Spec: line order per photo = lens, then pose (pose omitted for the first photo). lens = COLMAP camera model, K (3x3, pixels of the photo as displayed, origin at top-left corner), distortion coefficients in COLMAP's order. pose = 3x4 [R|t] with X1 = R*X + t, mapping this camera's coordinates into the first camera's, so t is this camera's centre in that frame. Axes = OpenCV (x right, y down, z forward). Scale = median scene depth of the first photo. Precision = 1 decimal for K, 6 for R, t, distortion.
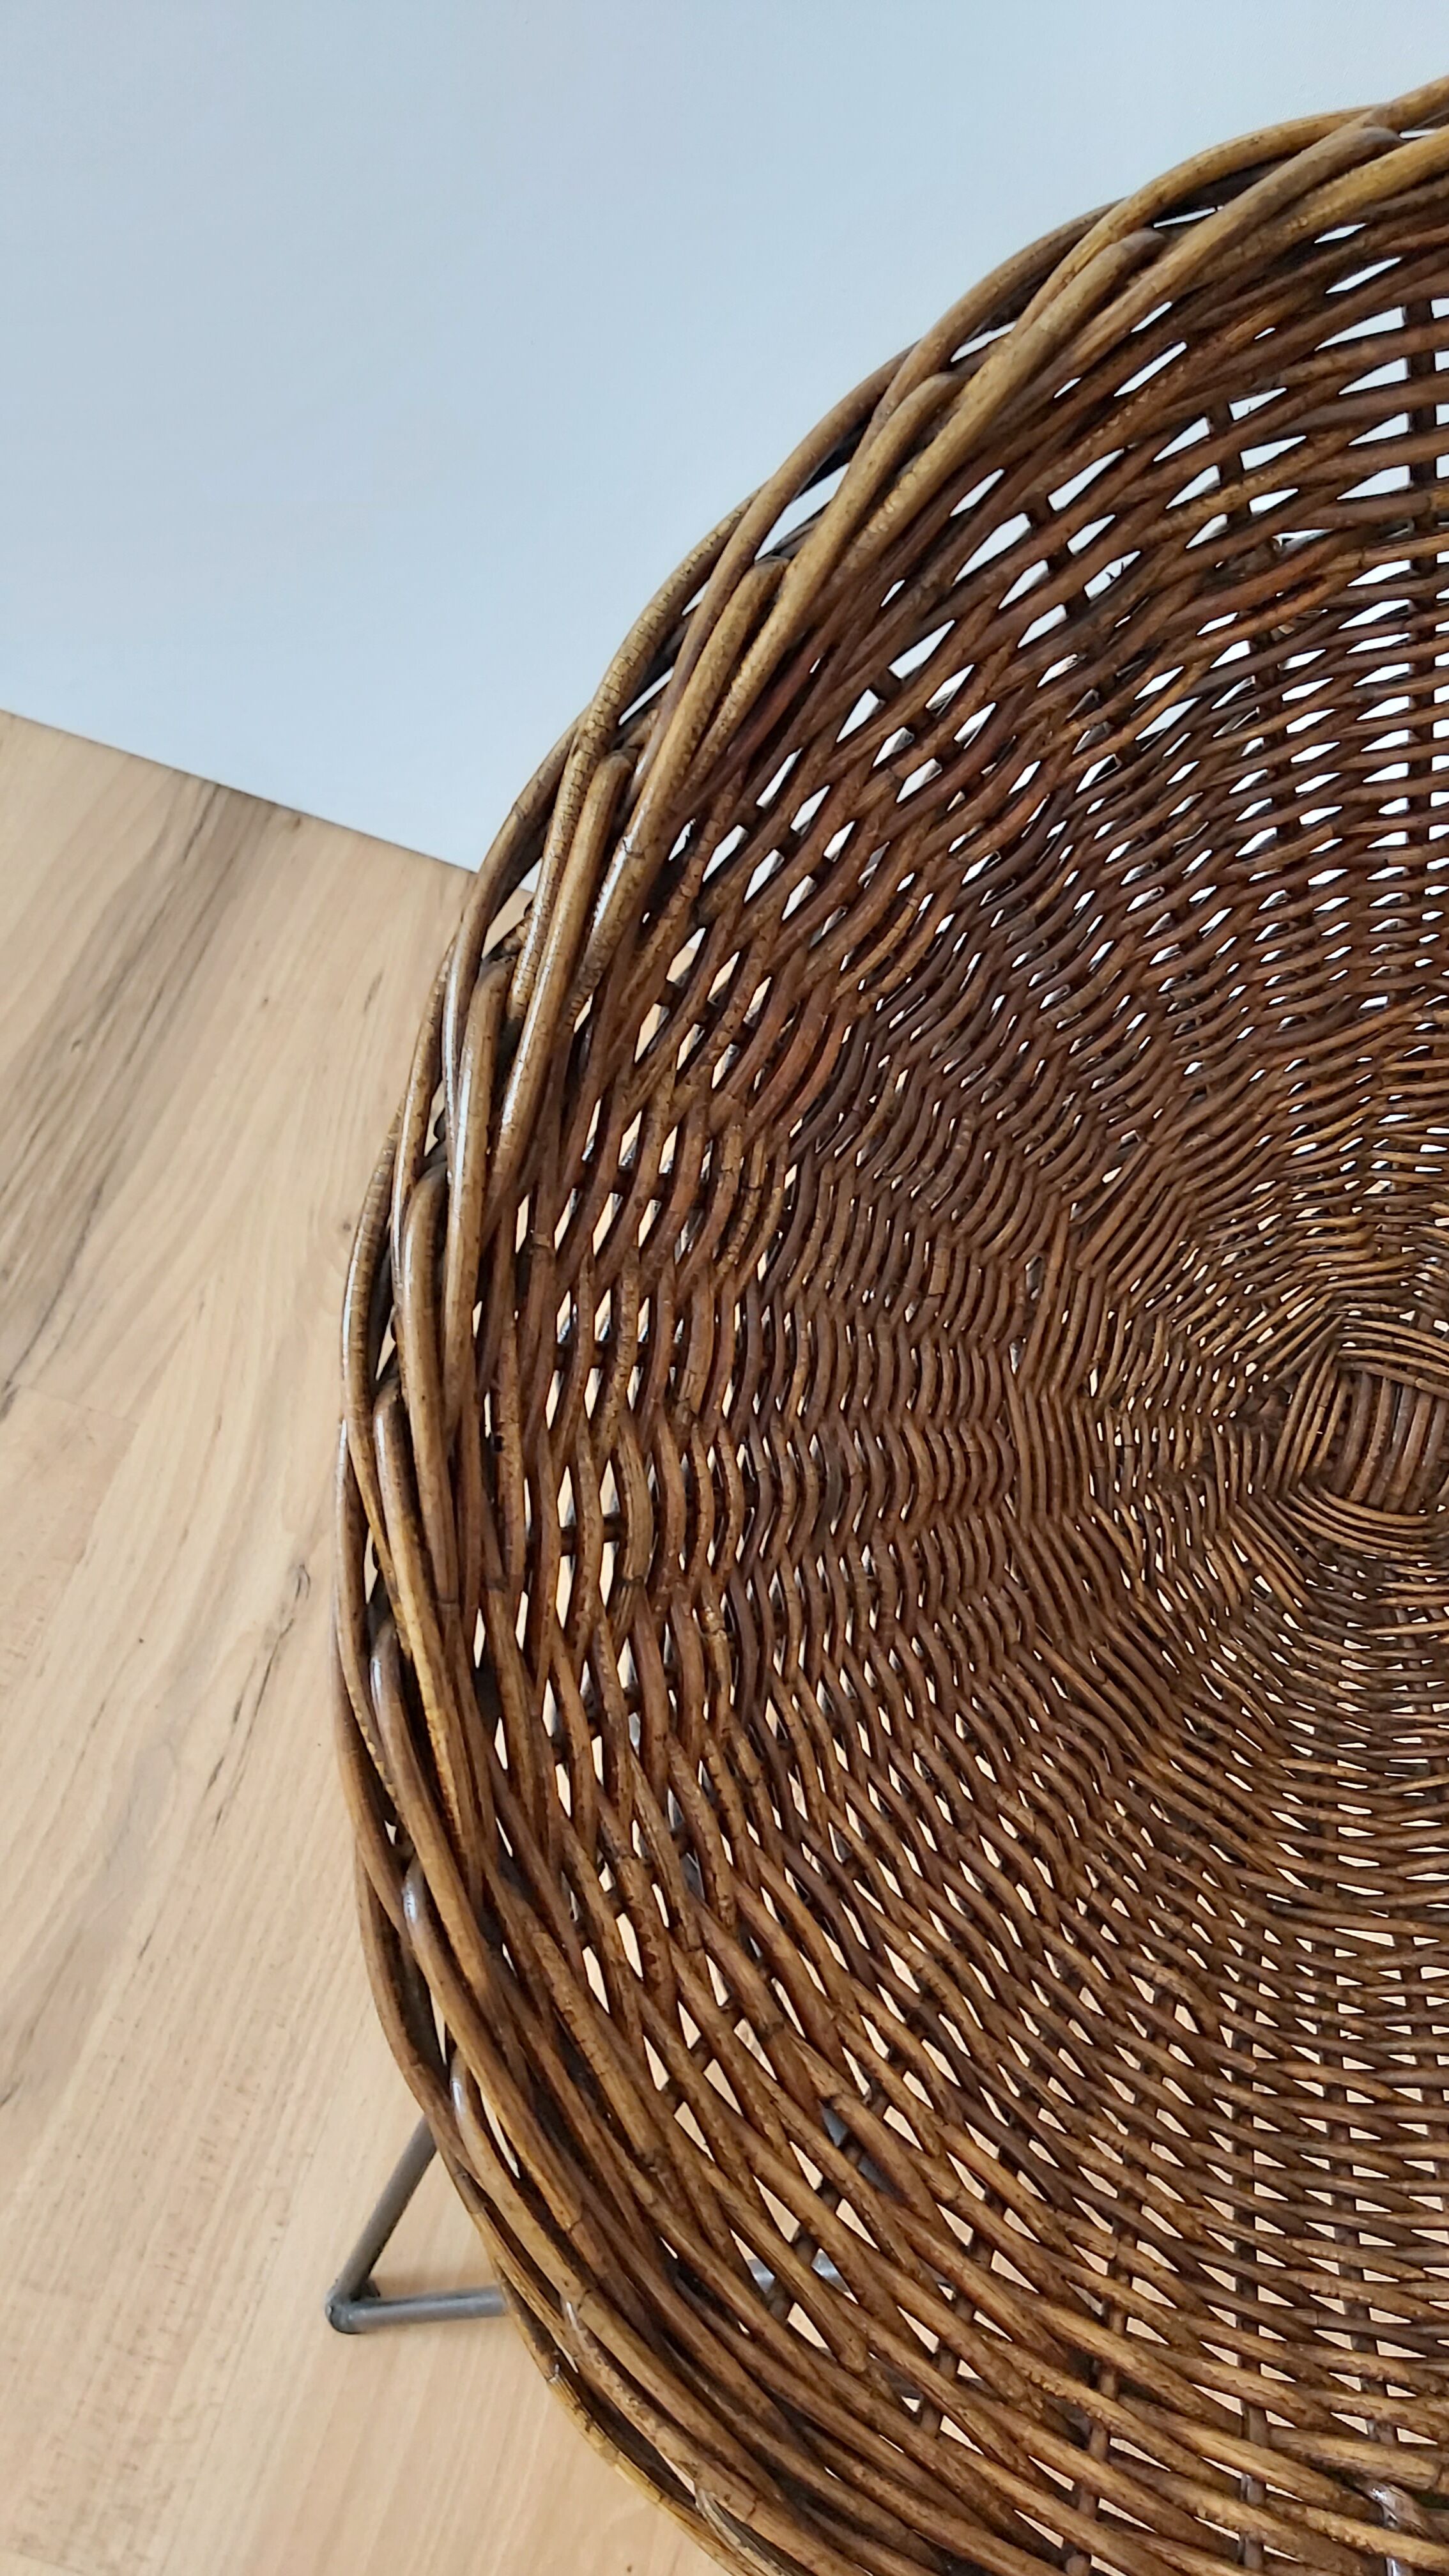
lens RADIAL K [[1938.5, 0, 674.6], [0, 1938.5, 1286.2], [0, 0, 1]] dist [0.093629, -0.141297]
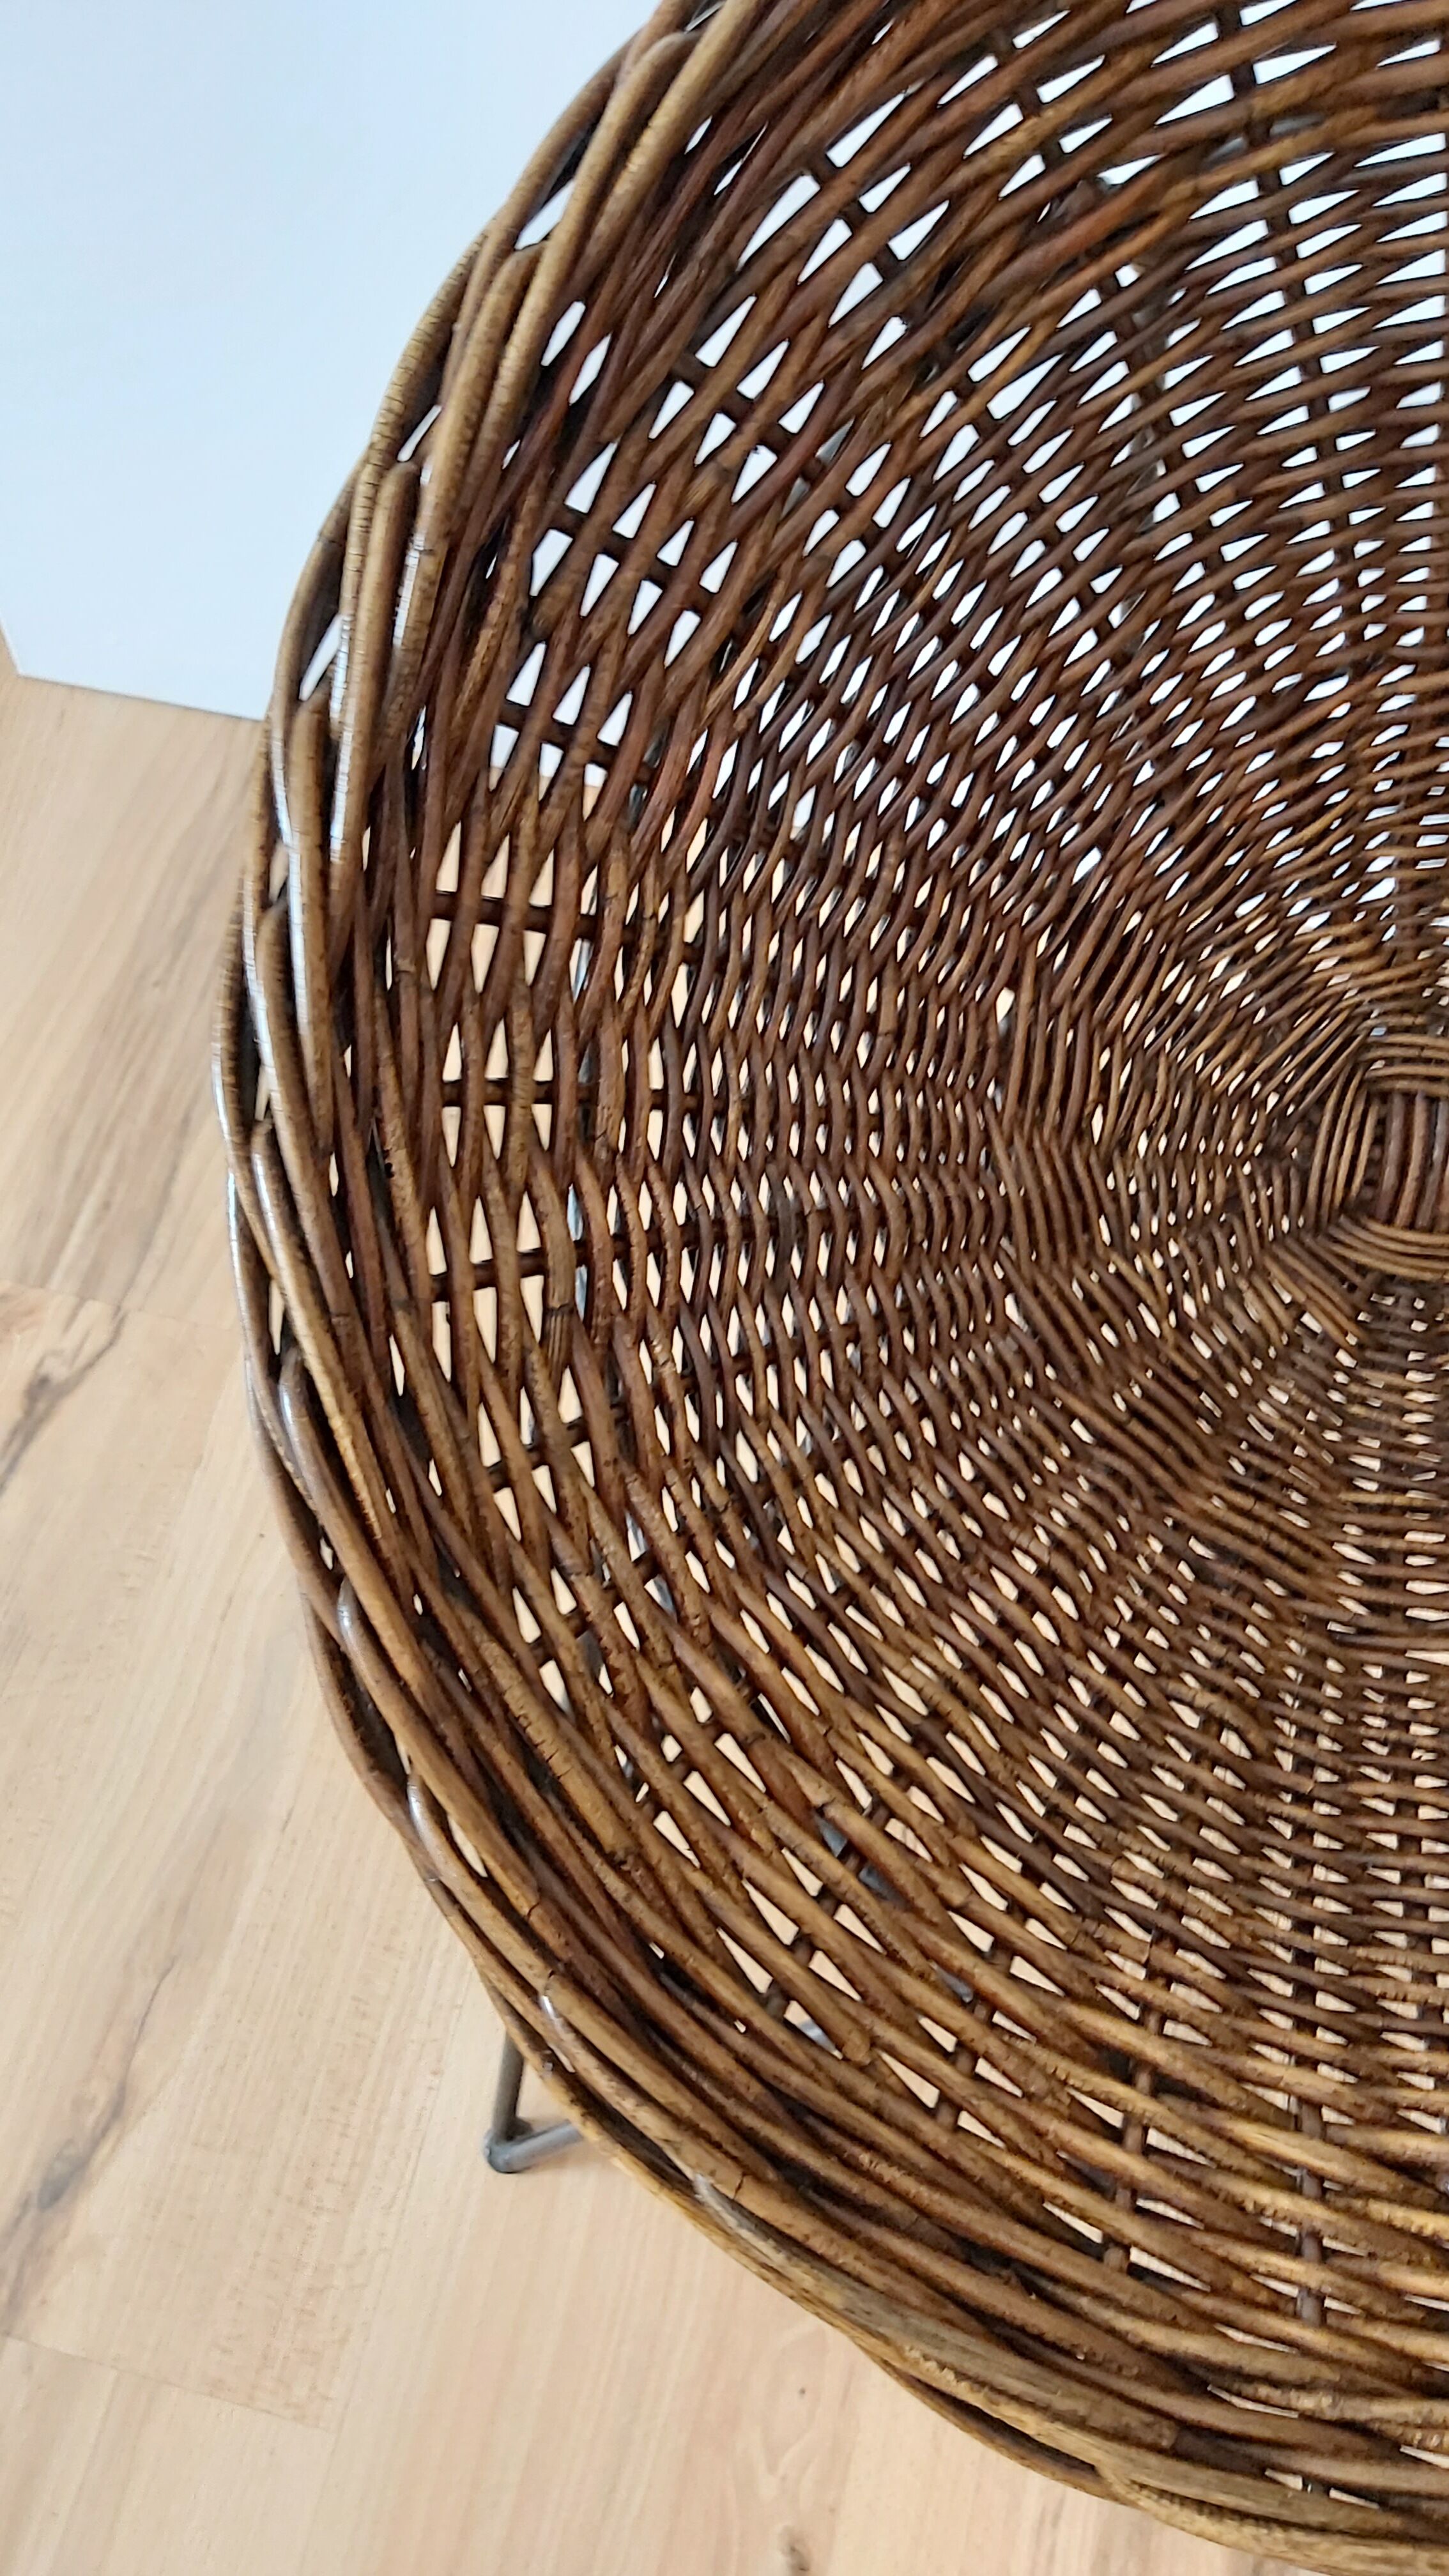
lens RADIAL K [[1938.5, 0, 674.6], [0, 1938.5, 1286.2], [0, 0, 1]] dist [0.093629, -0.141297]
pose [[0.985398, -0.112298, -0.127984, 0.148718], [0.111819, 0.993668, -0.010943, 0.139808], [0.128403, -0.003528, 0.991716, 0.004908]]
